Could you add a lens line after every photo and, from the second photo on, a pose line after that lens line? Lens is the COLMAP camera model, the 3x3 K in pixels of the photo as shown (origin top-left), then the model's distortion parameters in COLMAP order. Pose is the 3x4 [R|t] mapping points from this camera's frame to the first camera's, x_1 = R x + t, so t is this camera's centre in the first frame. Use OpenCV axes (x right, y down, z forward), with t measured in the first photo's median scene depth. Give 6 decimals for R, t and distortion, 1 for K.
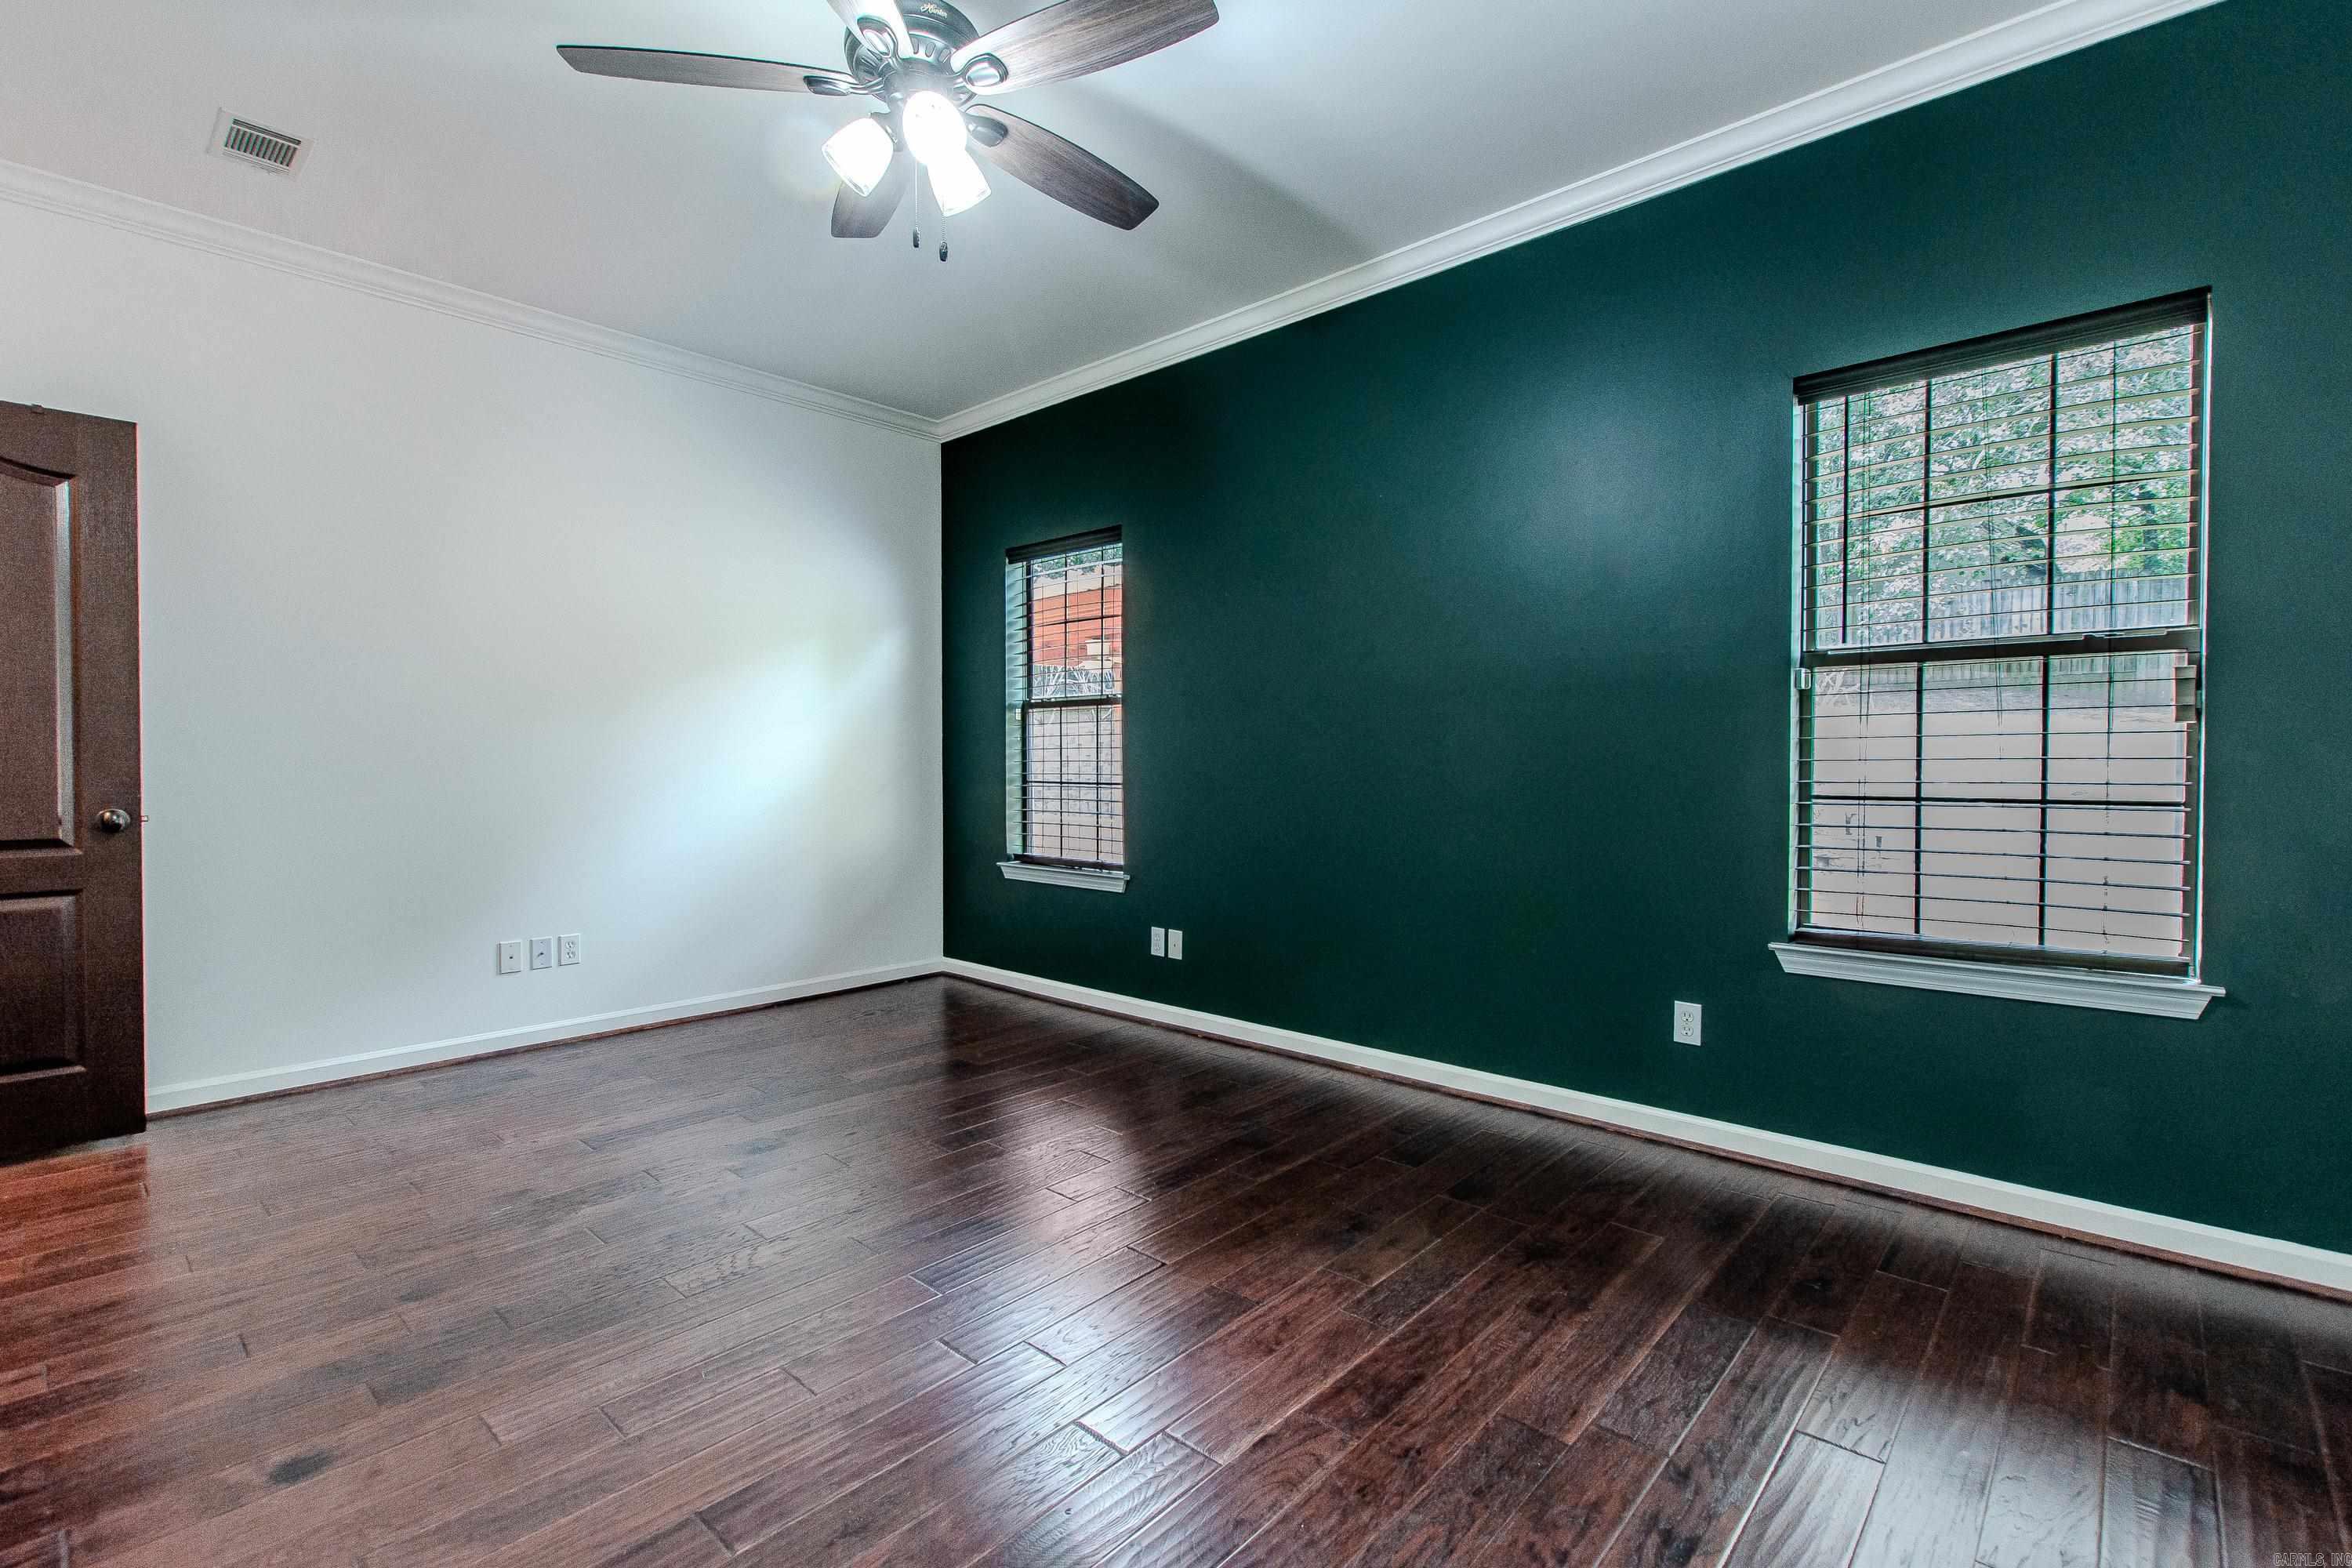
lens RADIAL K [[1052.6, 0, 1190.9], [0, 1052.6, 769.9], [0, 0, 1]] dist [-0.001367, -0.000353]
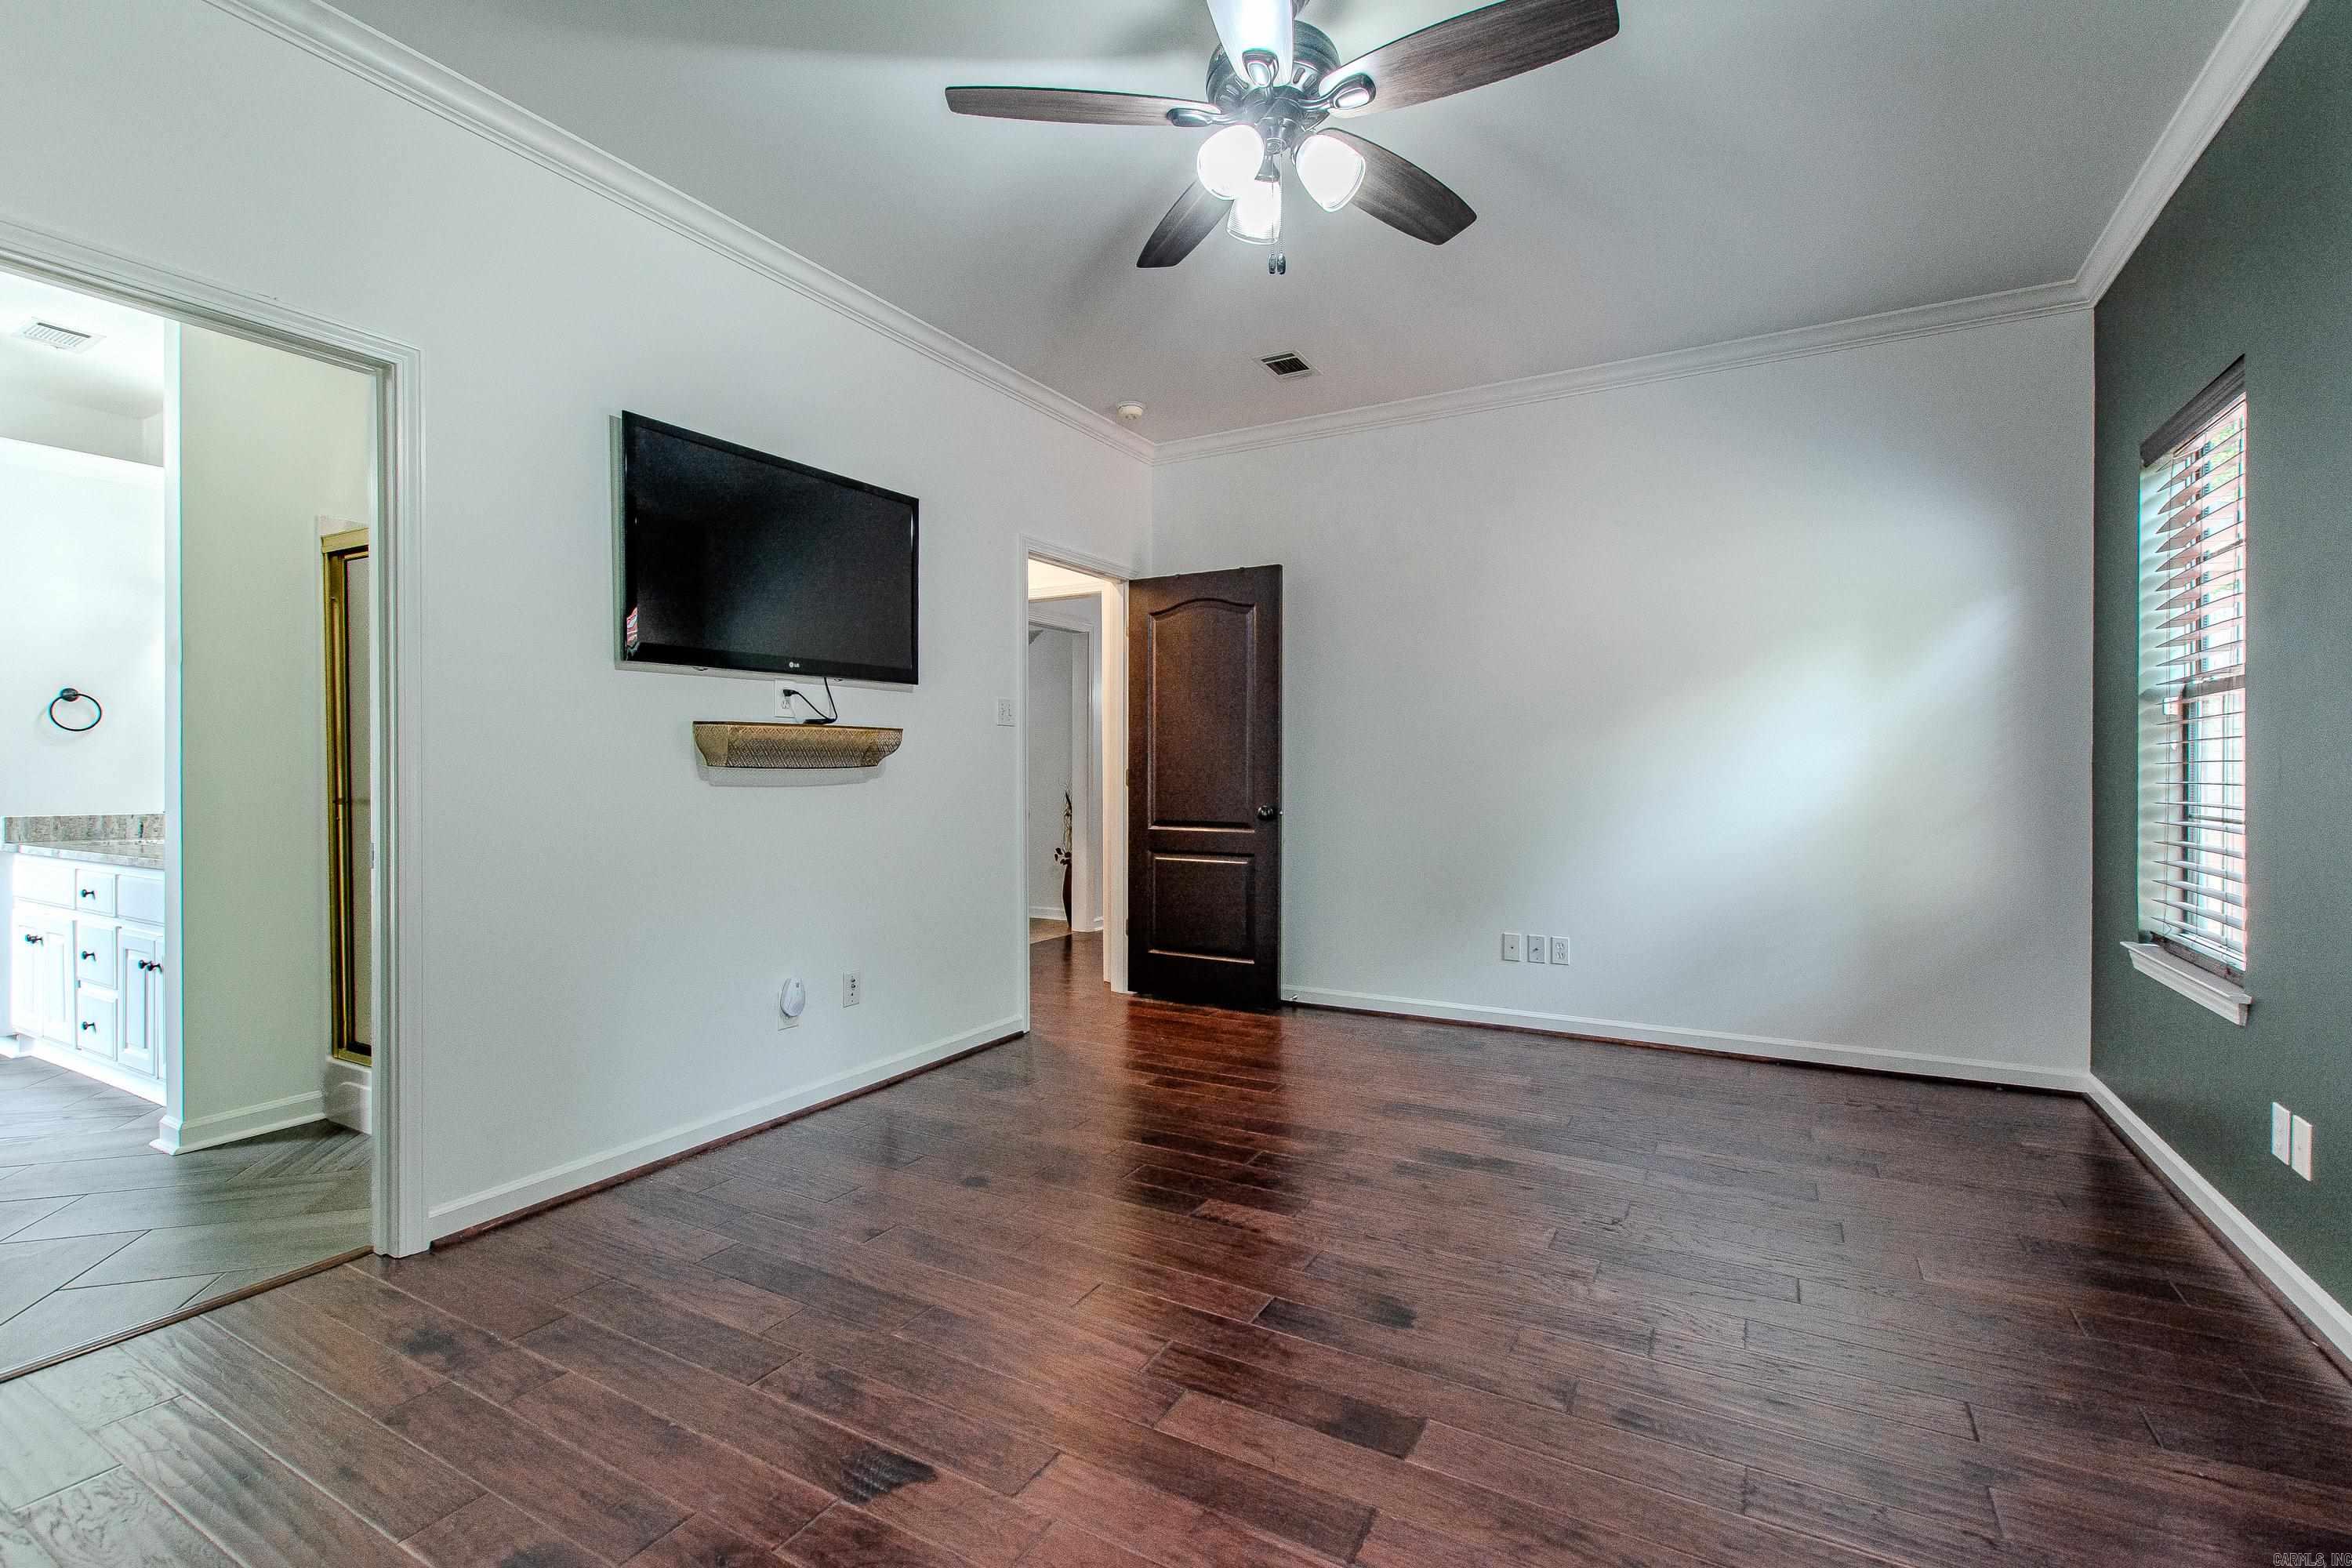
lens RADIAL K [[1052.6, 0, 1190.9], [0, 1052.6, 769.9], [0, 0, 1]] dist [-0.001367, -0.000353]
pose [[0.226154, 0.002098, -0.974089, 0.357545], [-0.012004, 0.999928, -0.000633, -0.009723], [0.974018, 0.011836, 0.226163, 0.358758]]
